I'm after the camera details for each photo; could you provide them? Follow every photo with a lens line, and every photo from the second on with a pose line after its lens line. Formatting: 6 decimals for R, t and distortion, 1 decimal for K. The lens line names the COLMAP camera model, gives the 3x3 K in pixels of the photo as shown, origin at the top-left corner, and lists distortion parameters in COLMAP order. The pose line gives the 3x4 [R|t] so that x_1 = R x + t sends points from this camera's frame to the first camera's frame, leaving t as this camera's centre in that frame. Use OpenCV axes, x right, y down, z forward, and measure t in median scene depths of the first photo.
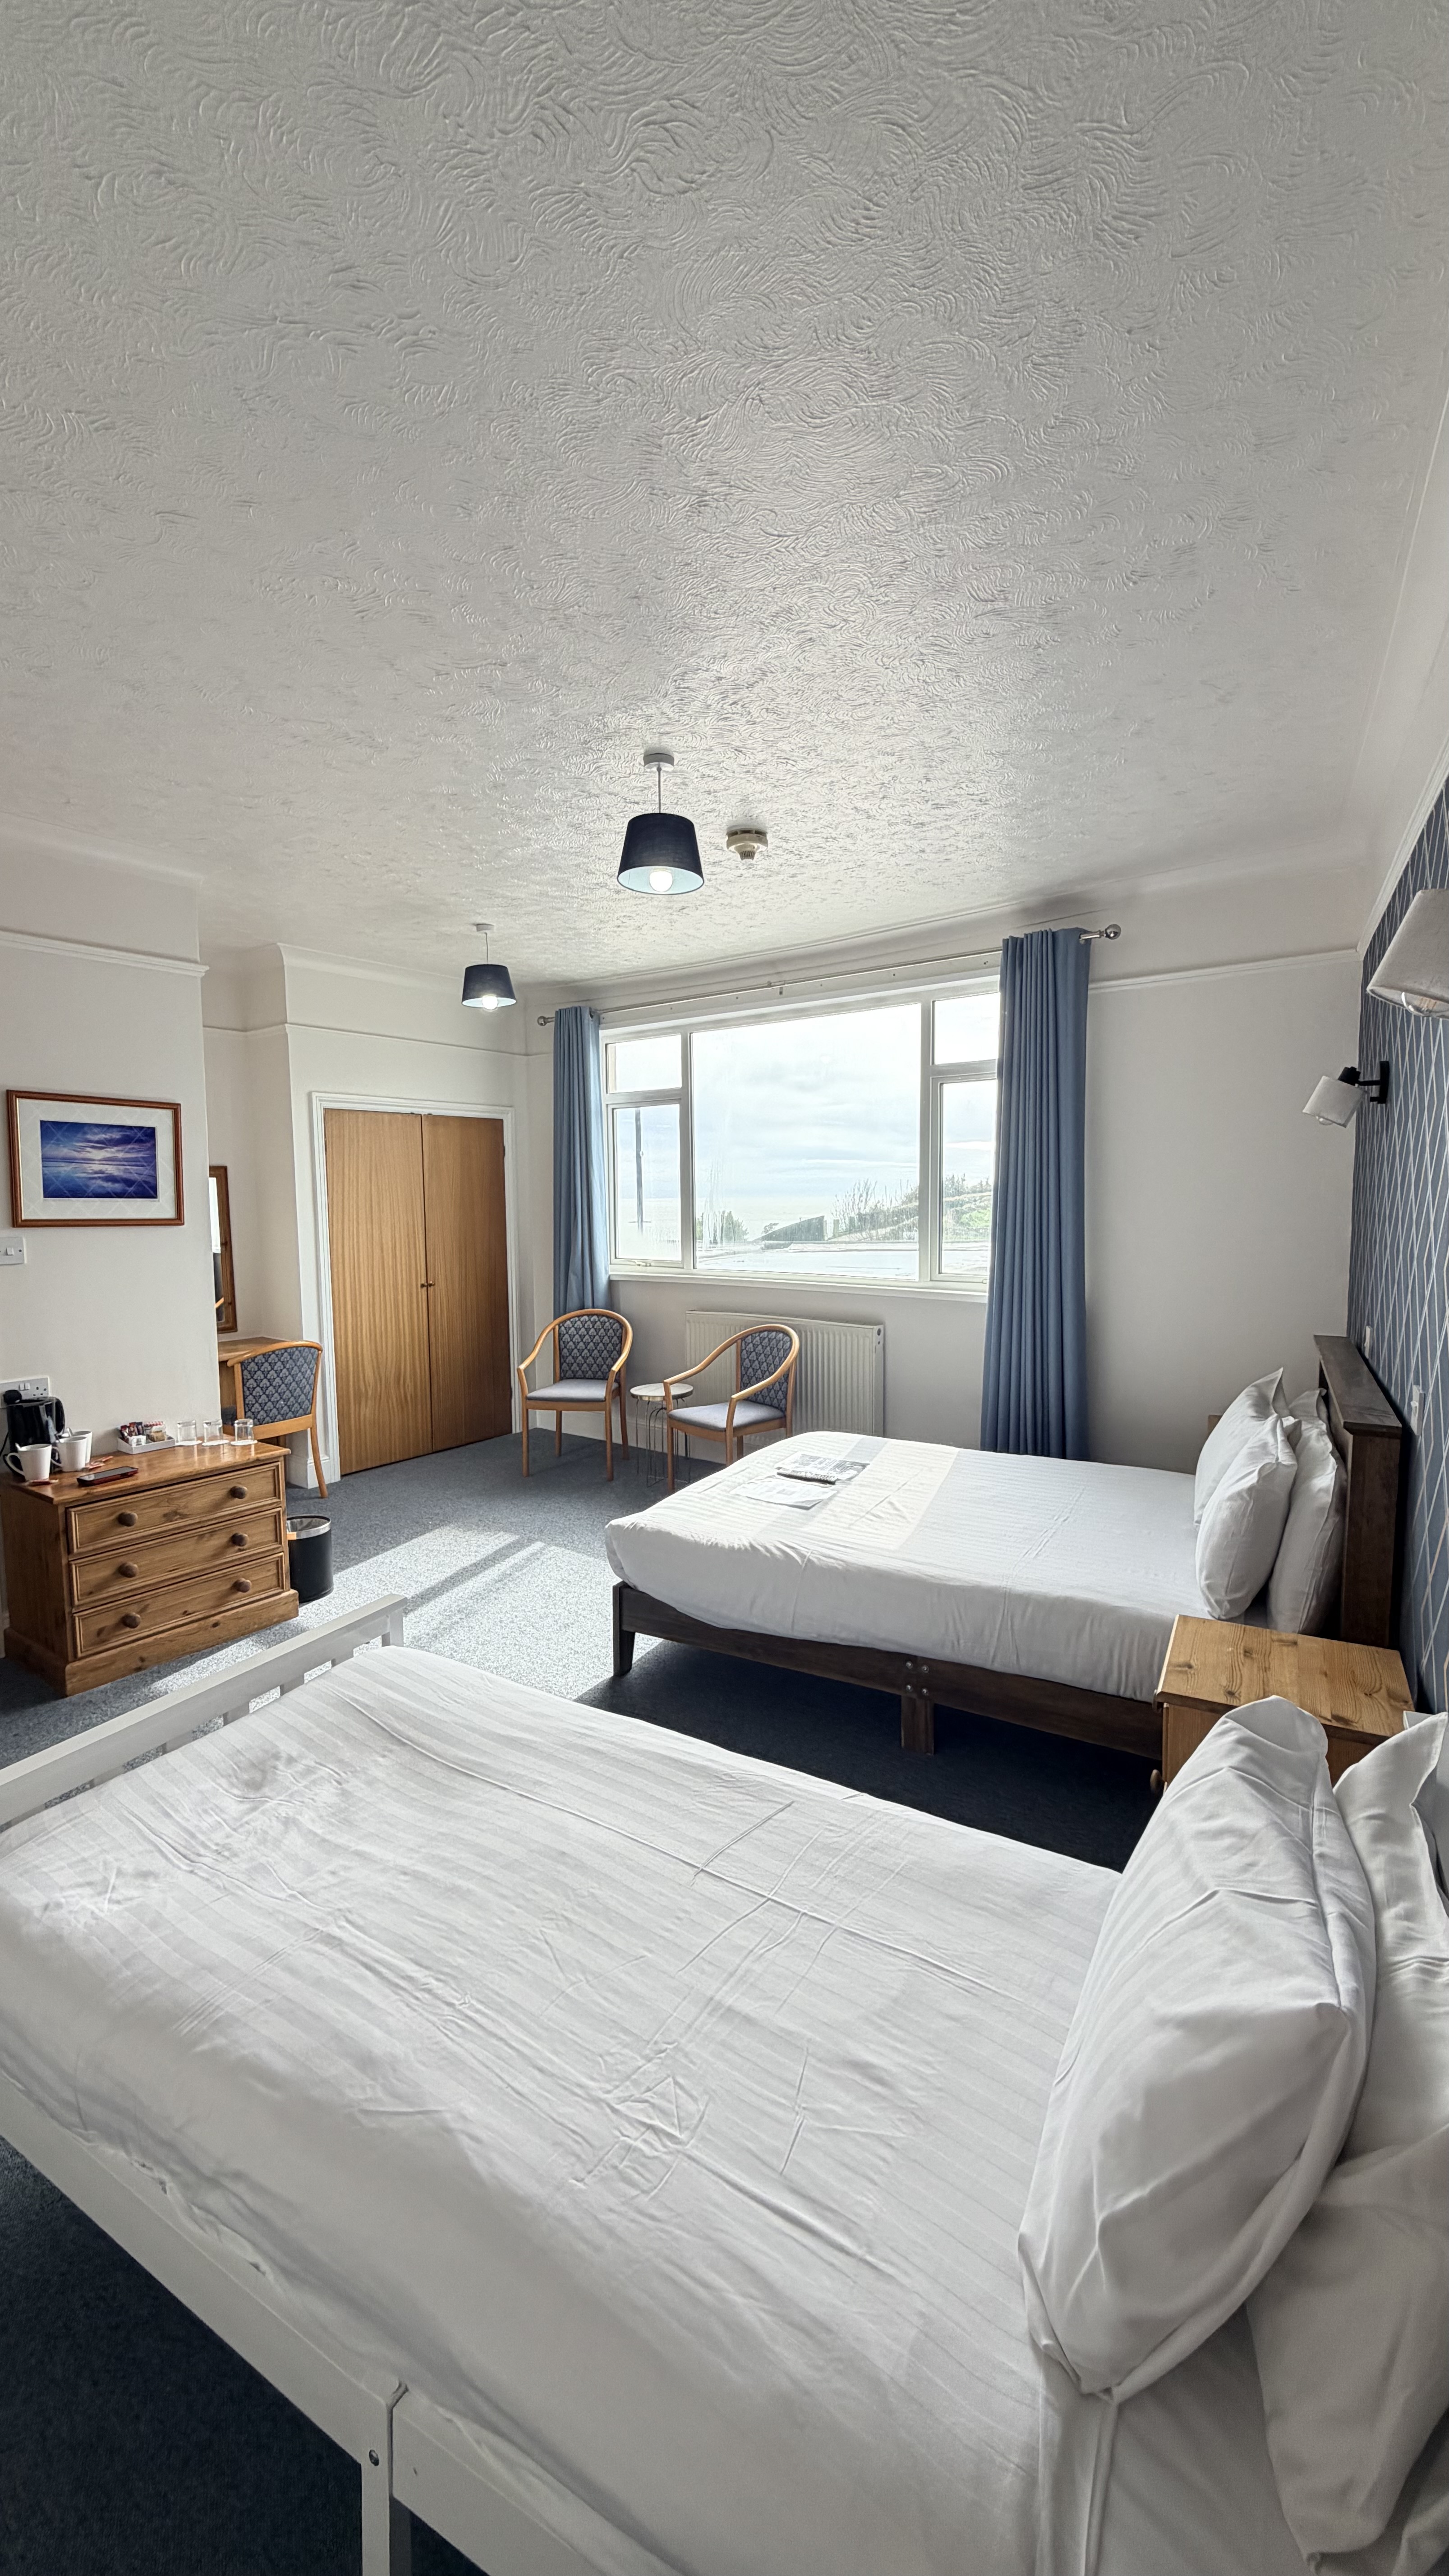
lens RADIAL K [[1020.9, 0, 734.8], [0, 1020.9, 1289.4], [0, 0, 1]] dist [-0.000048, 0.000199]
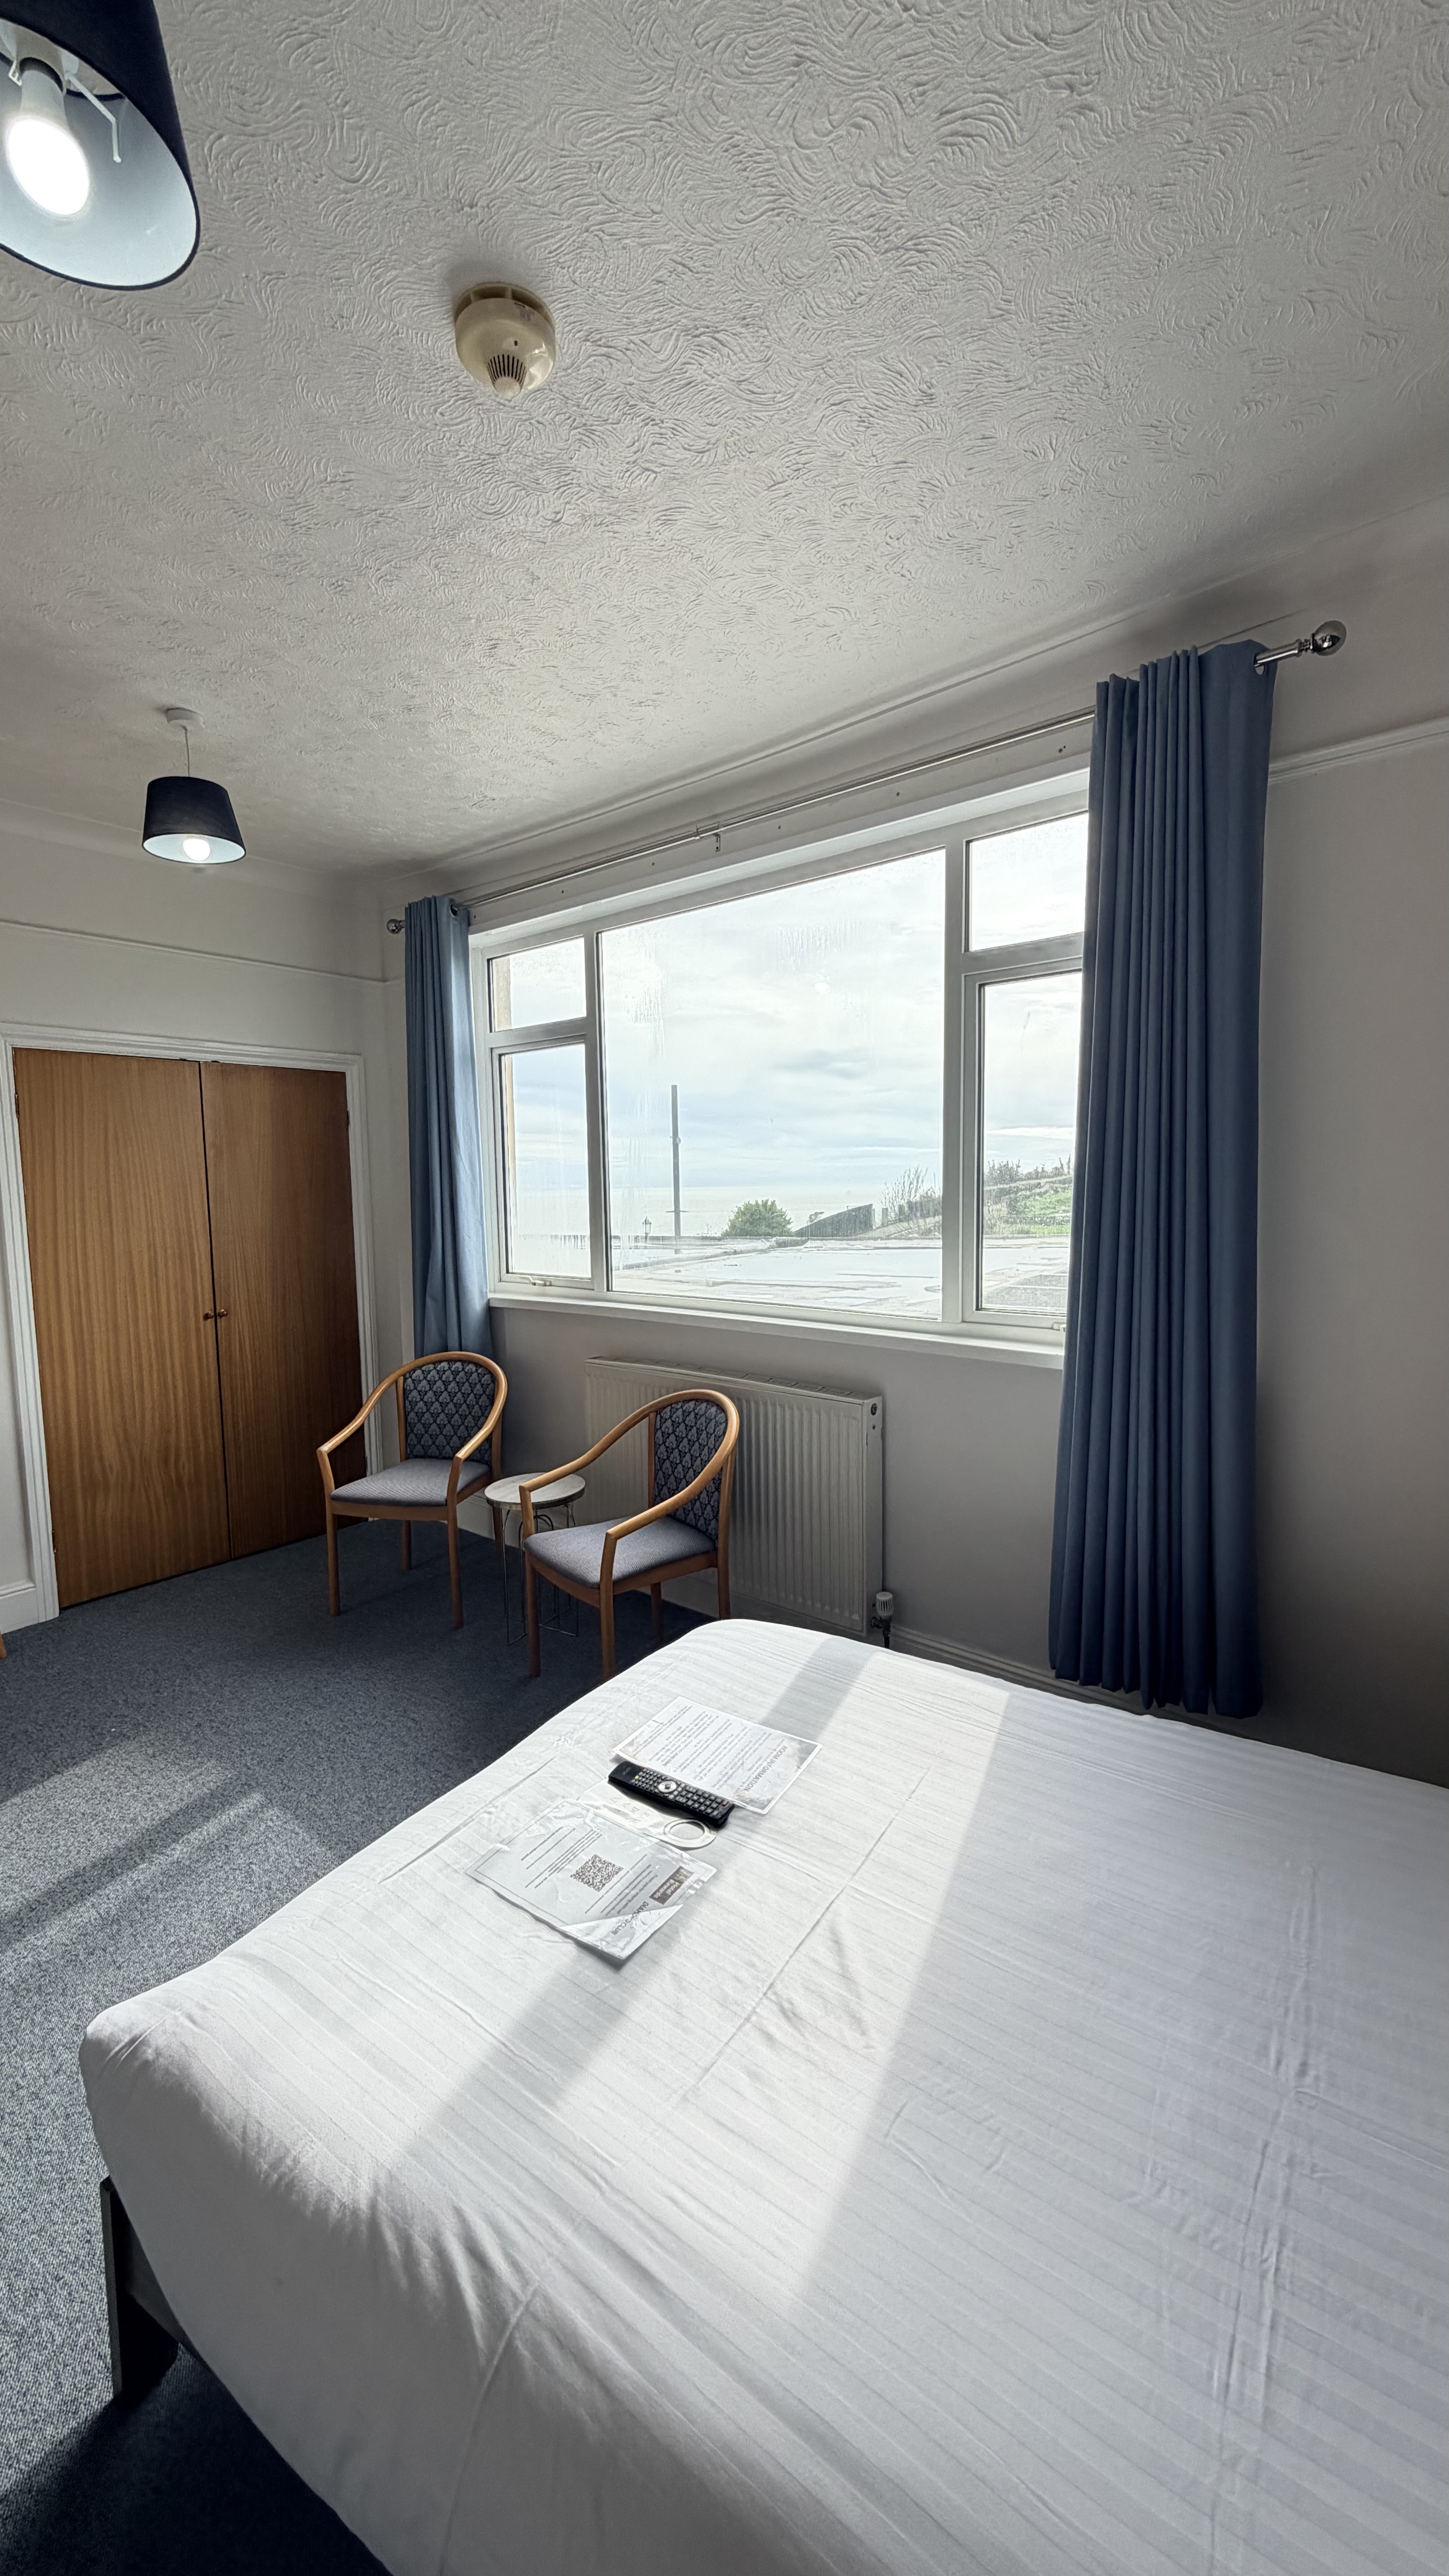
lens RADIAL K [[1020.9, 0, 728.6], [0, 1020.9, 1285.8], [0, 0, 1]] dist [-0.000048, 0.000199]
pose [[0.998503, 0.000394, -0.054701, 0.085452], [0.000000, 0.999974, 0.007196, -0.032491], [0.054703, -0.007185, 0.998477, 0.387153]]
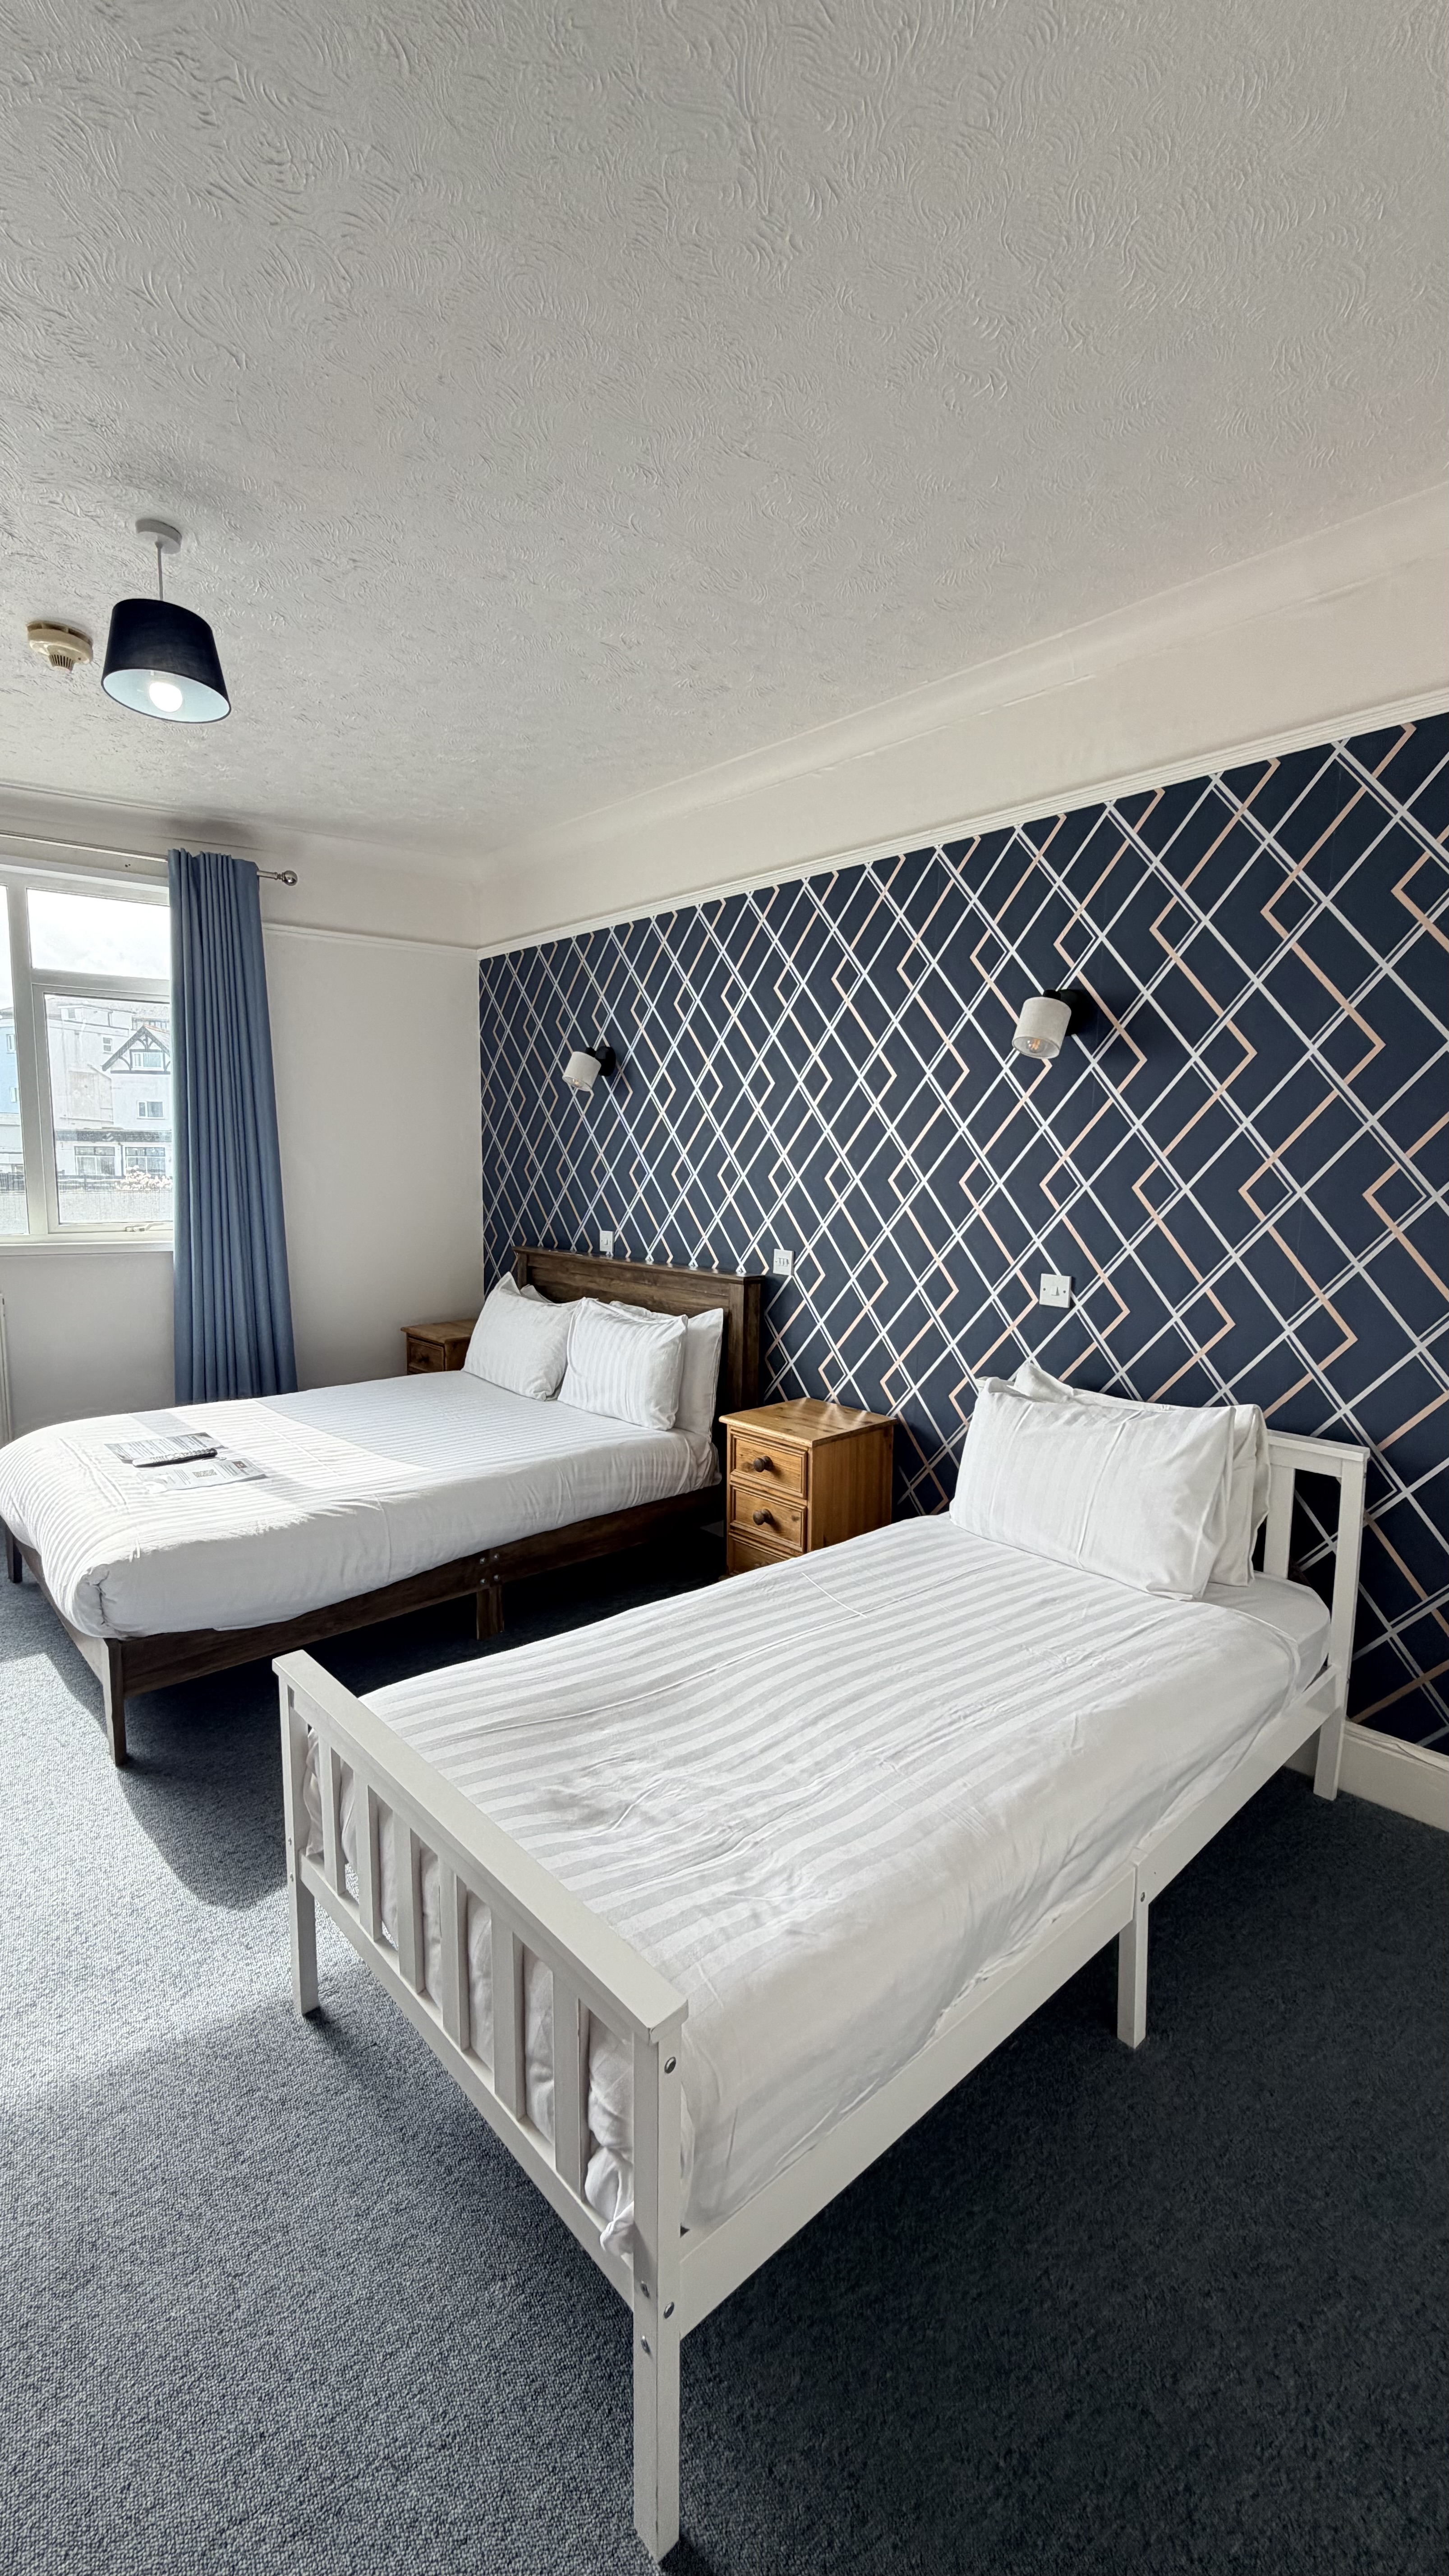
lens RADIAL K [[1020.9, 0, 732.5], [0, 1020.9, 1276.1], [0, 0, 1]] dist [-0.000048, 0.000199]
pose [[0.348231, -0.089672, 0.933110, -0.367954], [0.069191, 0.995158, 0.069813, 0.006582], [-0.934852, 0.040252, 0.352749, 0.186035]]
